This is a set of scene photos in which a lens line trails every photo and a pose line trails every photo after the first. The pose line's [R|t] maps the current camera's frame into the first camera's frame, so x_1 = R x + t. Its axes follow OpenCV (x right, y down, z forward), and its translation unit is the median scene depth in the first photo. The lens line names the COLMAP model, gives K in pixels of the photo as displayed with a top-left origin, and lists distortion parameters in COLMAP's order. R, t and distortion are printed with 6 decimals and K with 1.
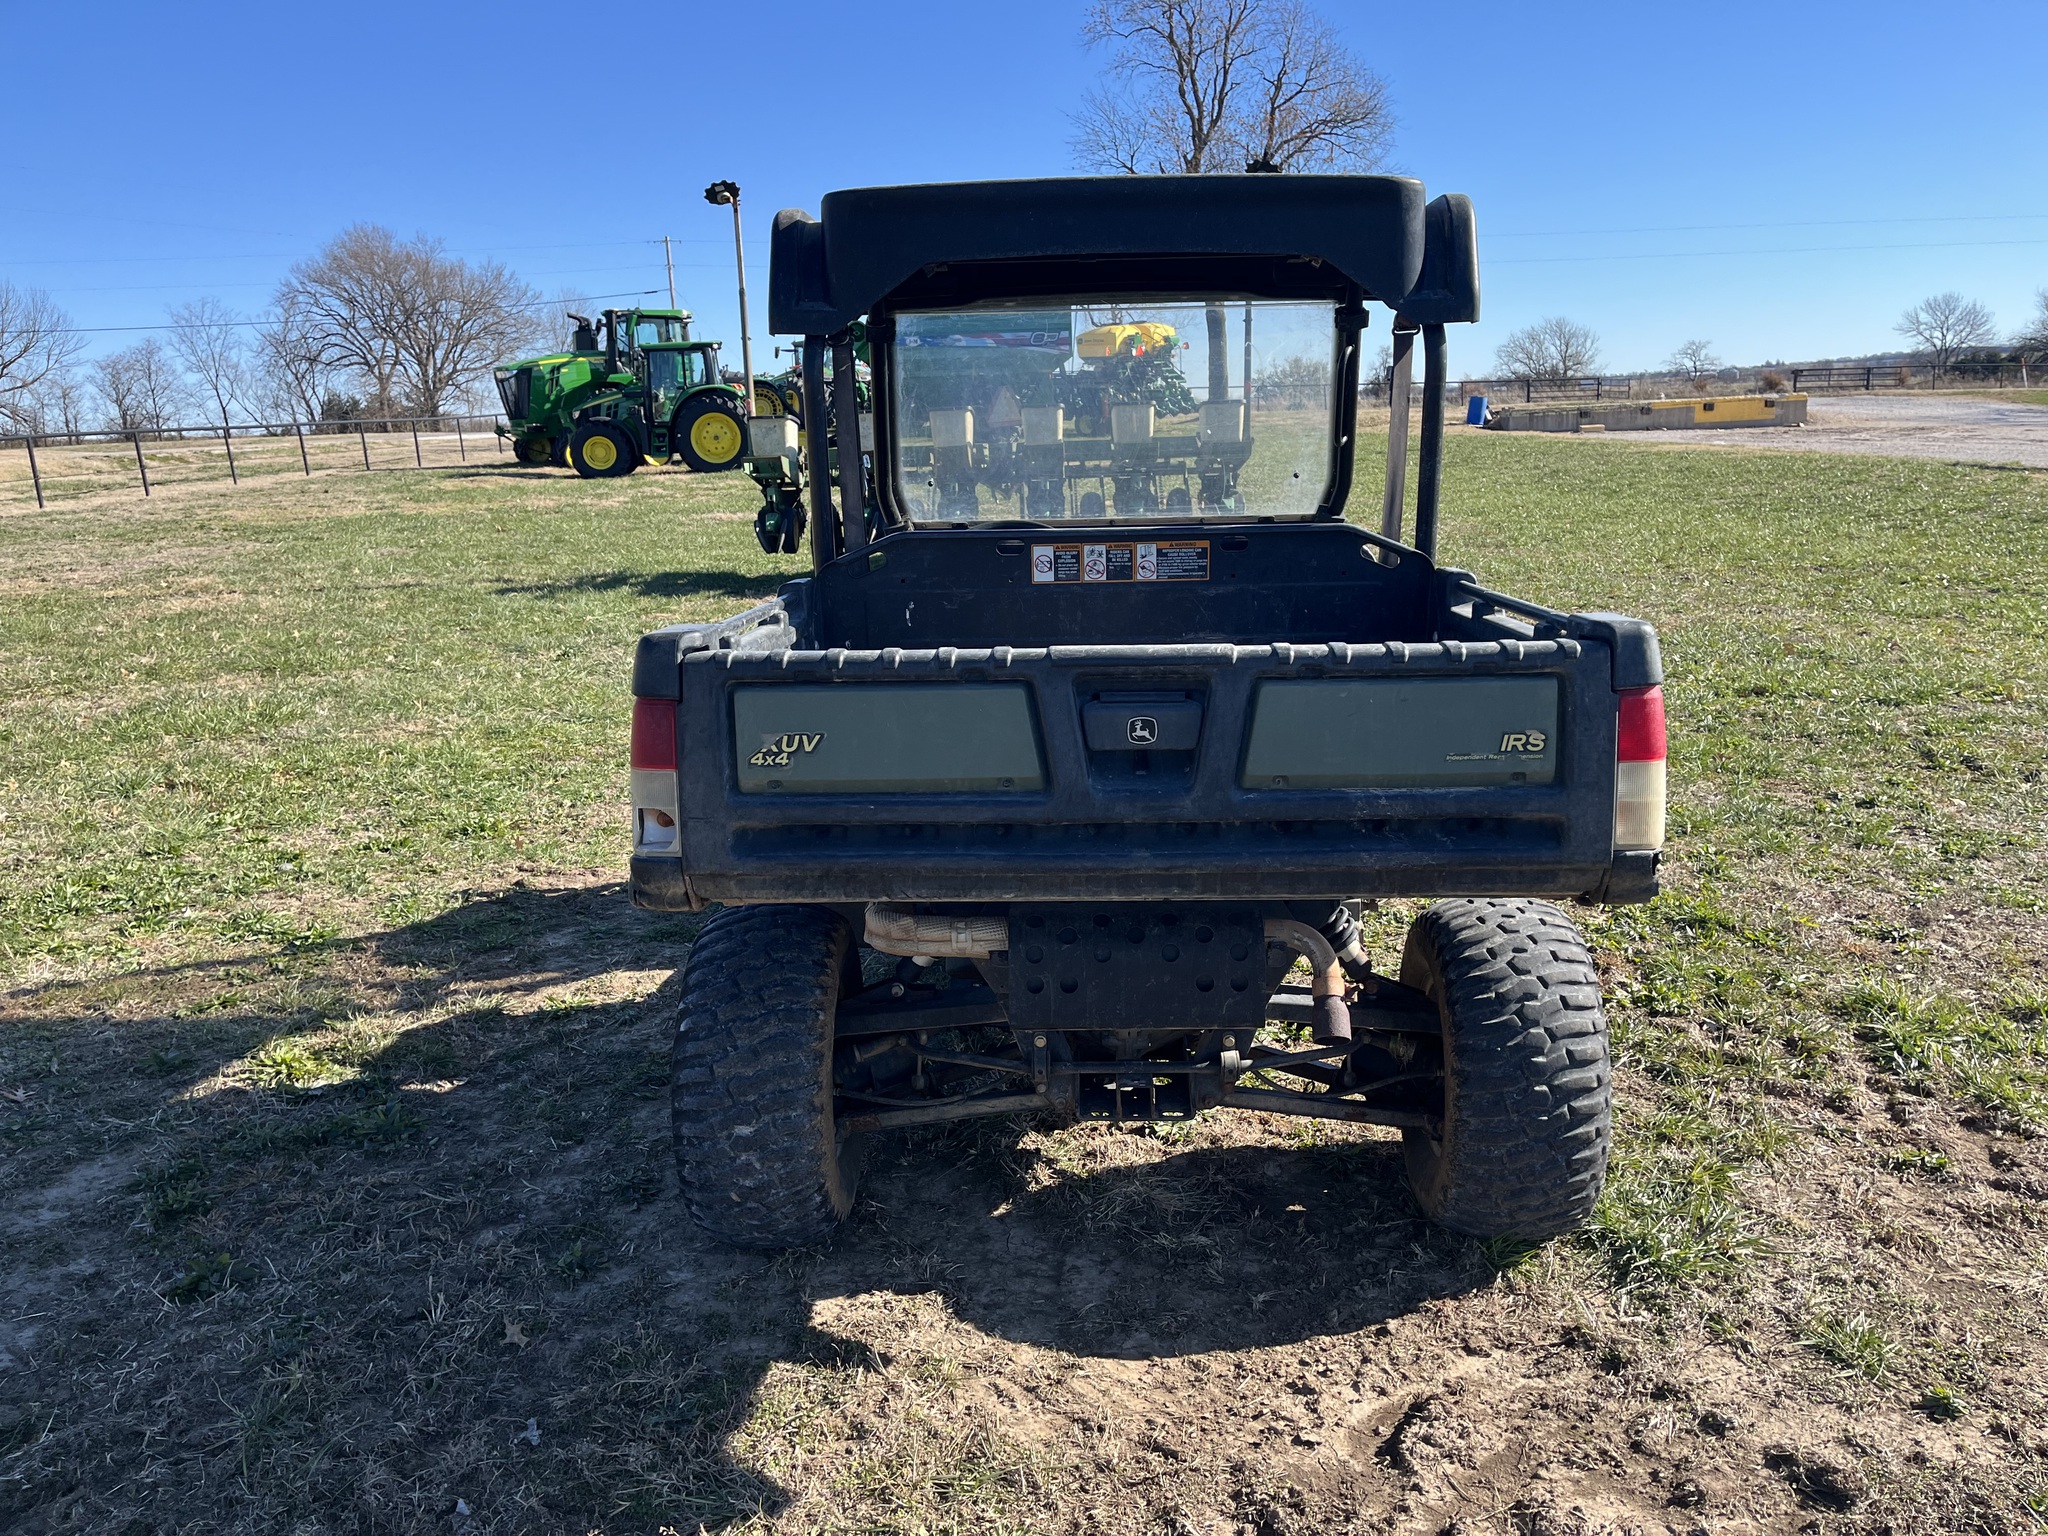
lens RADIAL K [[1560.4, 0, 1032.1], [0, 1560.4, 777.9], [0, 0, 1]] dist [0.056762, -0.086818]
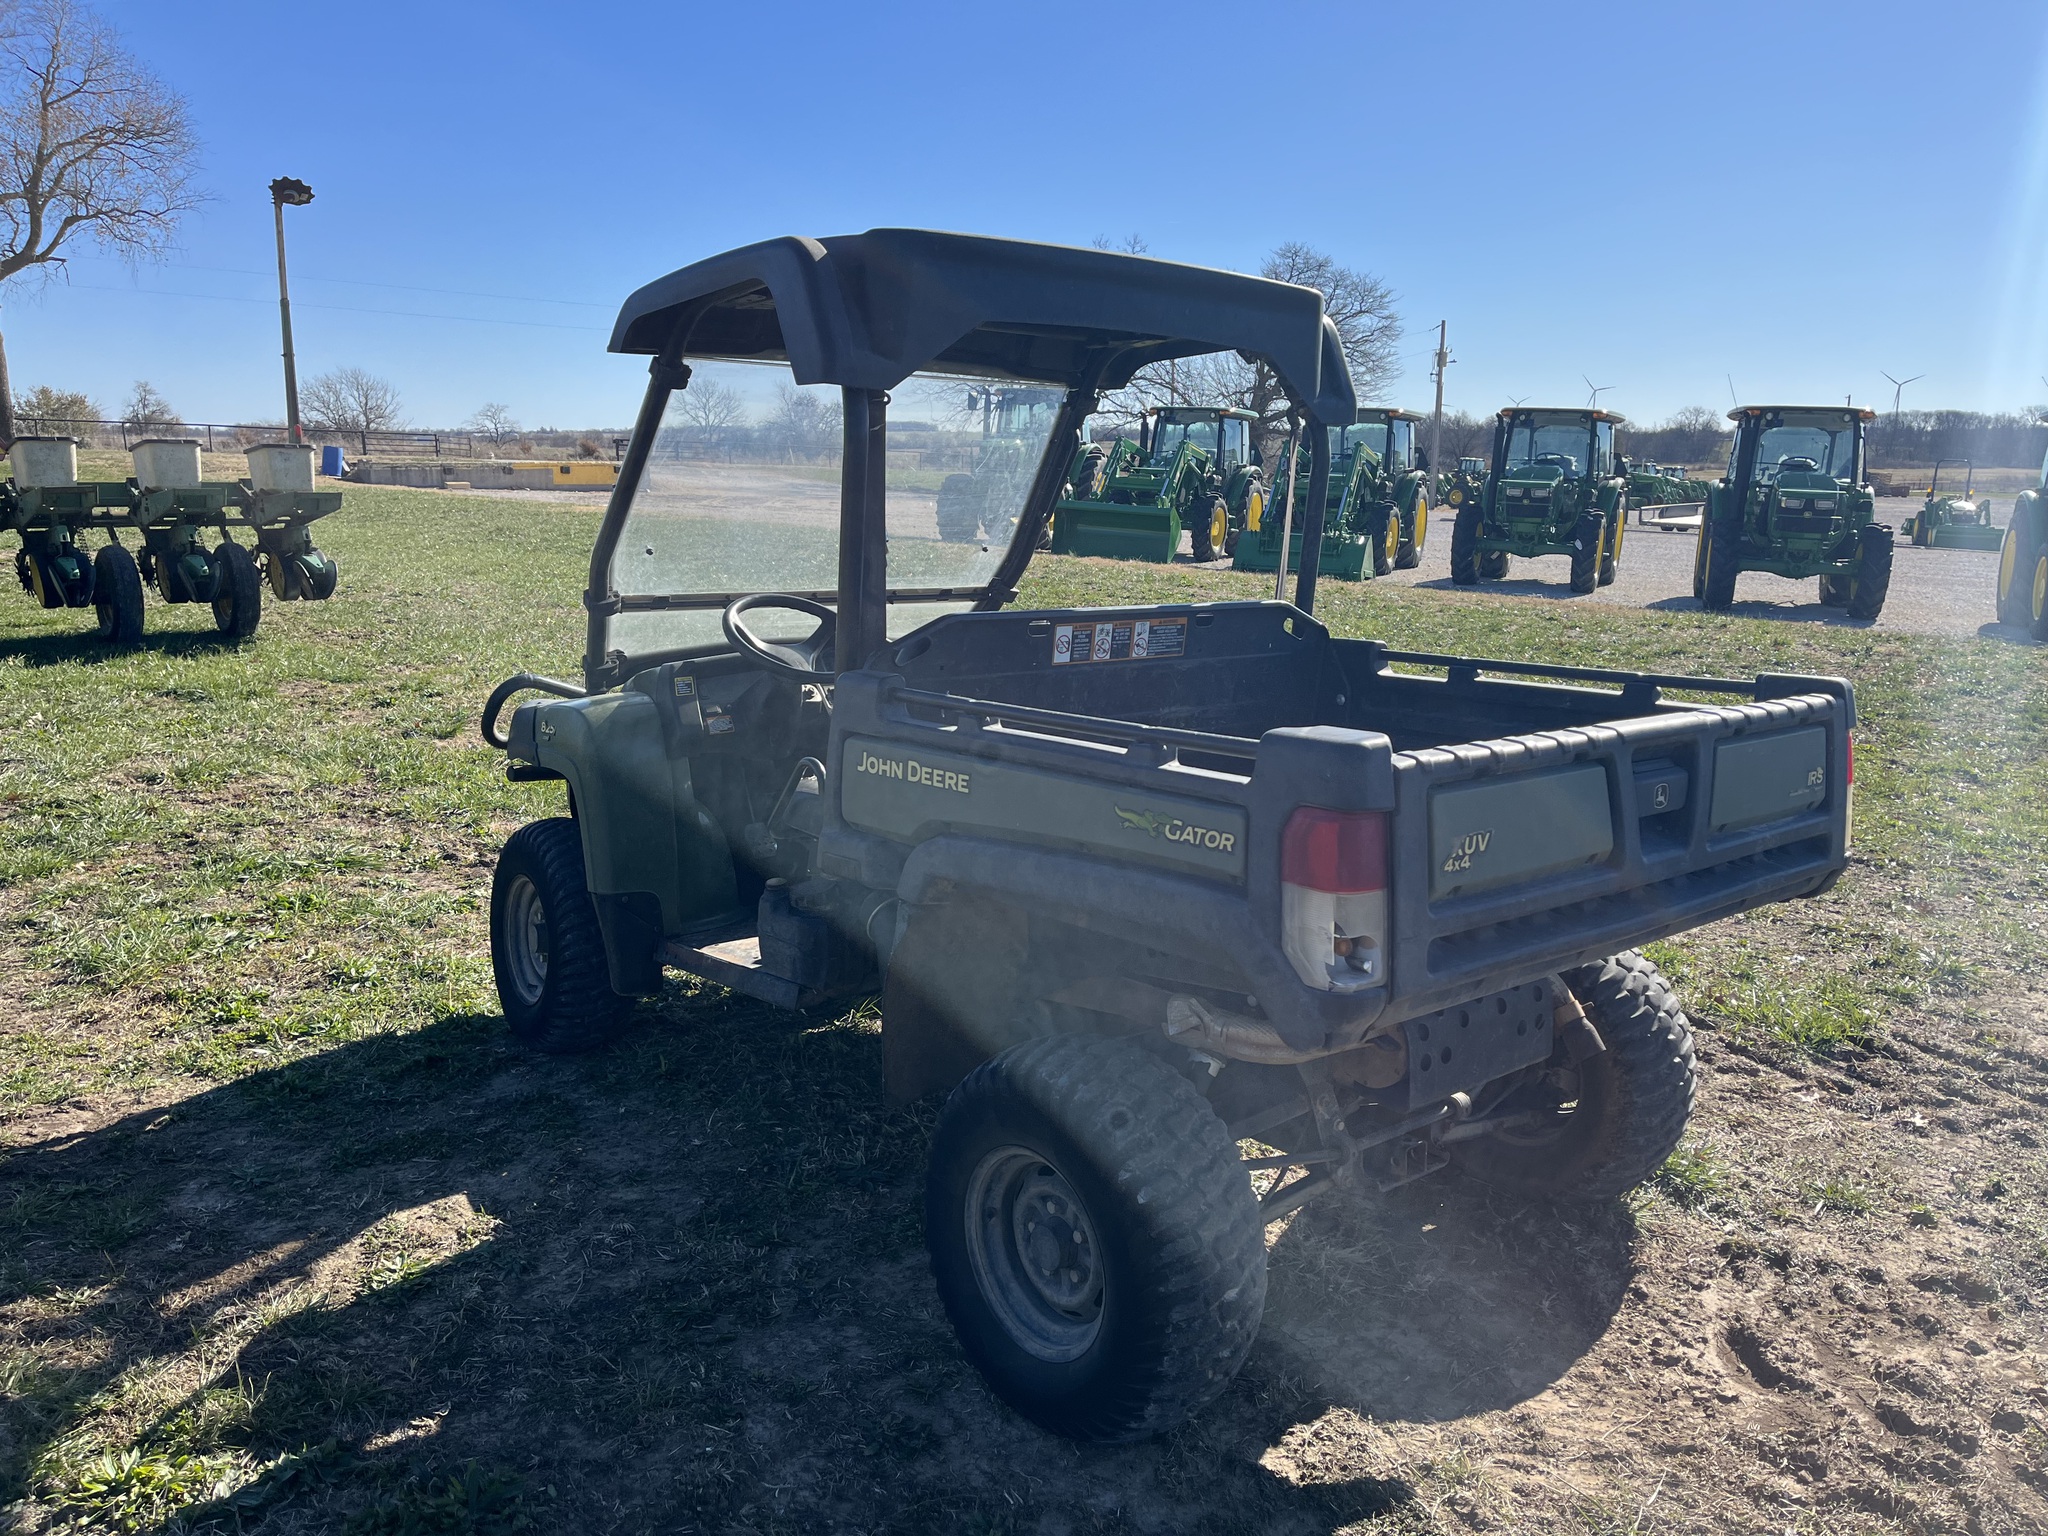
lens RADIAL K [[1560.4, 0, 1041.2], [0, 1560.4, 771.5], [0, 0, 1]] dist [0.056762, -0.086818]
pose [[0.741912, -0.083709, 0.665252, -0.641455], [0.109008, 0.994035, 0.003512, -0.064444], [-0.661577, 0.069912, 0.746611, 0.301852]]
